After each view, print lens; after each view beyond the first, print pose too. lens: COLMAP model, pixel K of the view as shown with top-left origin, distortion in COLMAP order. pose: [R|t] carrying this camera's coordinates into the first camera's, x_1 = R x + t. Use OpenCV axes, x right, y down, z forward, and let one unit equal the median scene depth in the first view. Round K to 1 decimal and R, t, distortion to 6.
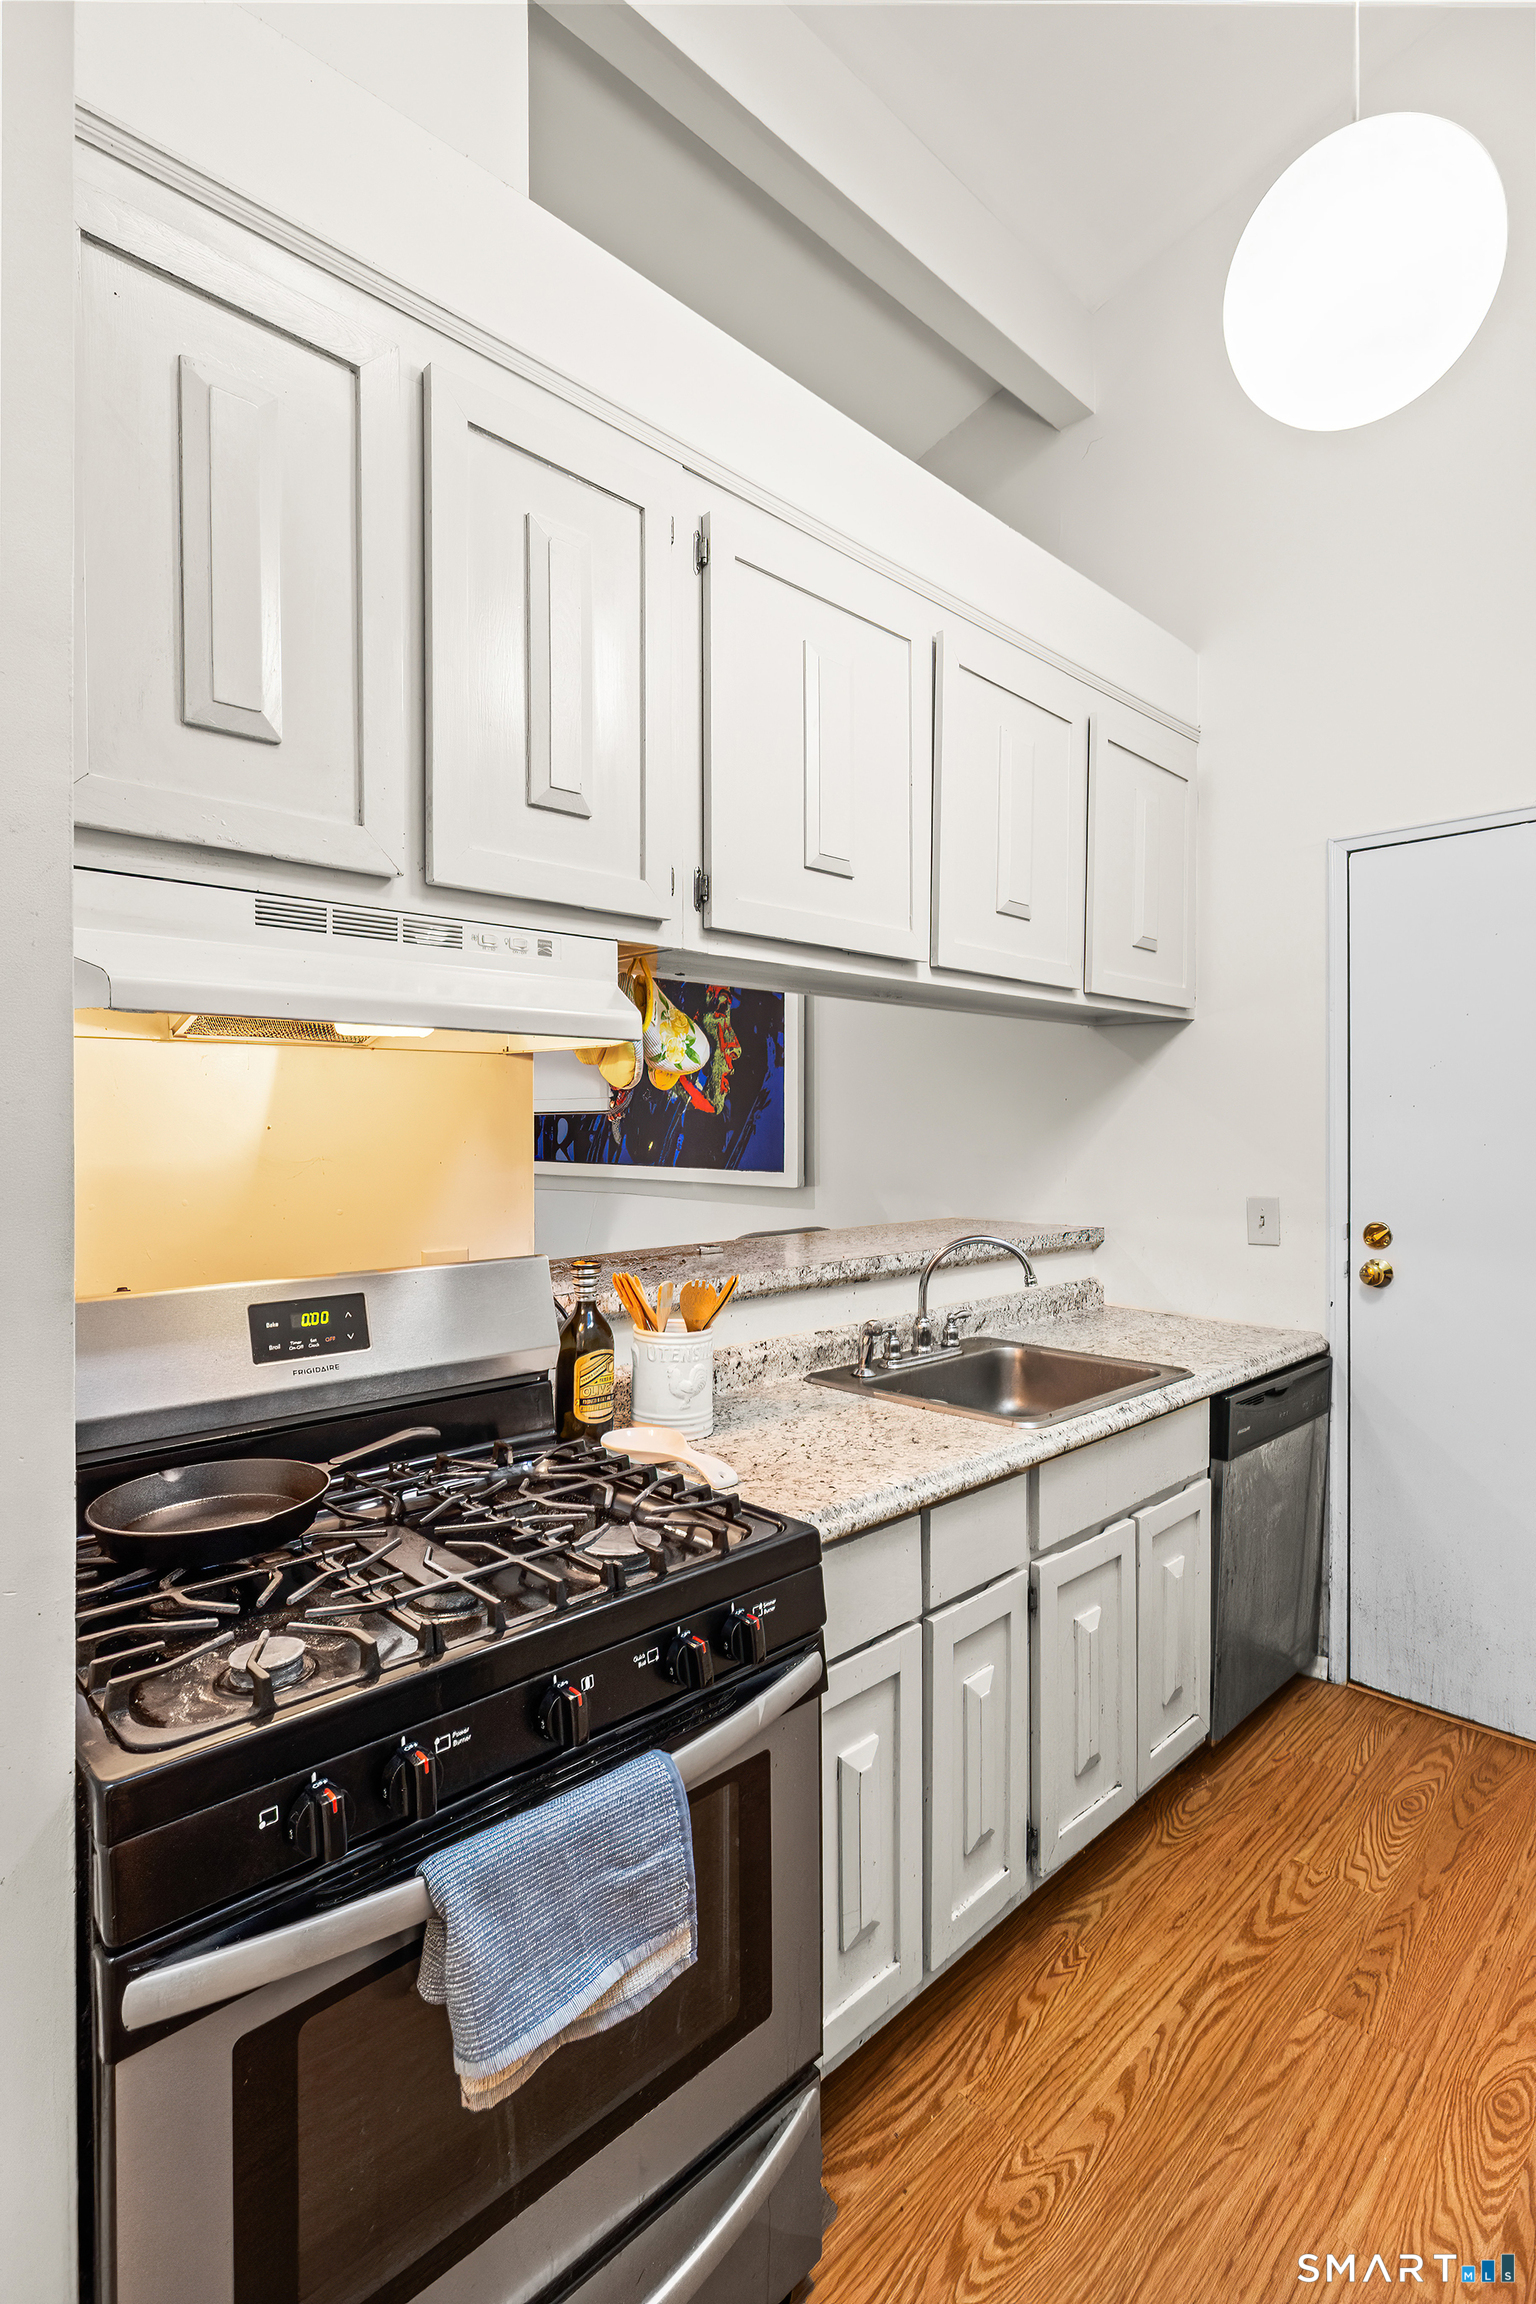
lens RADIAL K [[1096.4, 0, 769.8], [0, 1096.4, 1145.7], [0, 0, 1]] dist [-0.000300, 0.000146]
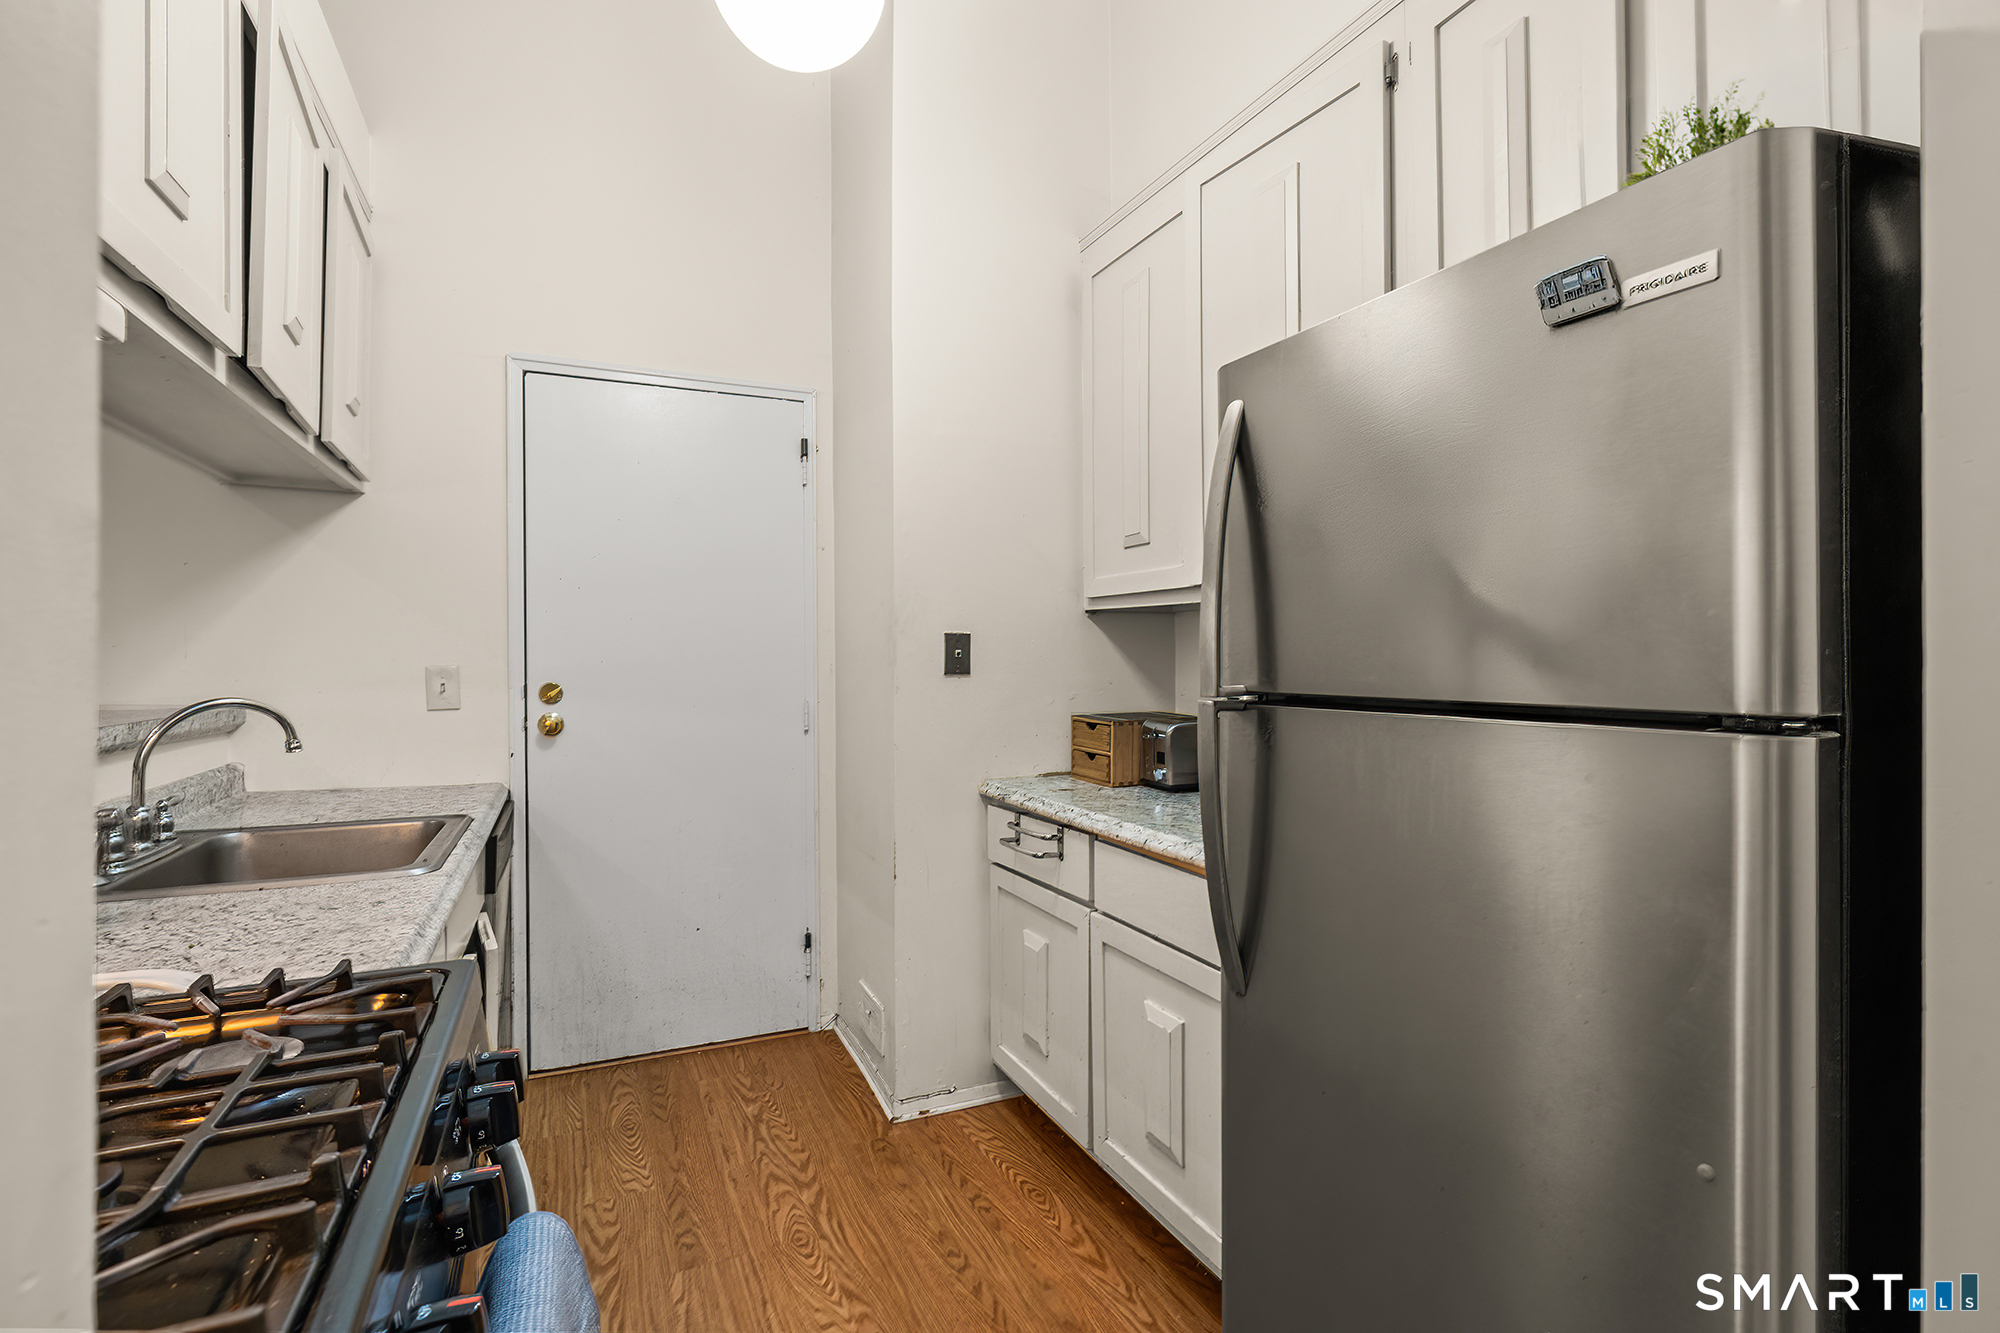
lens RADIAL K [[951.7, 0, 1003.3], [0, 951.7, 663.7], [0, 0, 1]] dist [-0.000300, 0.000146]
pose [[0.345180, -0.000123, 0.938536, -0.291866], [0.012866, 0.999907, -0.004601, 0.067218], [-0.938448, 0.013663, 0.345150, 0.185467]]
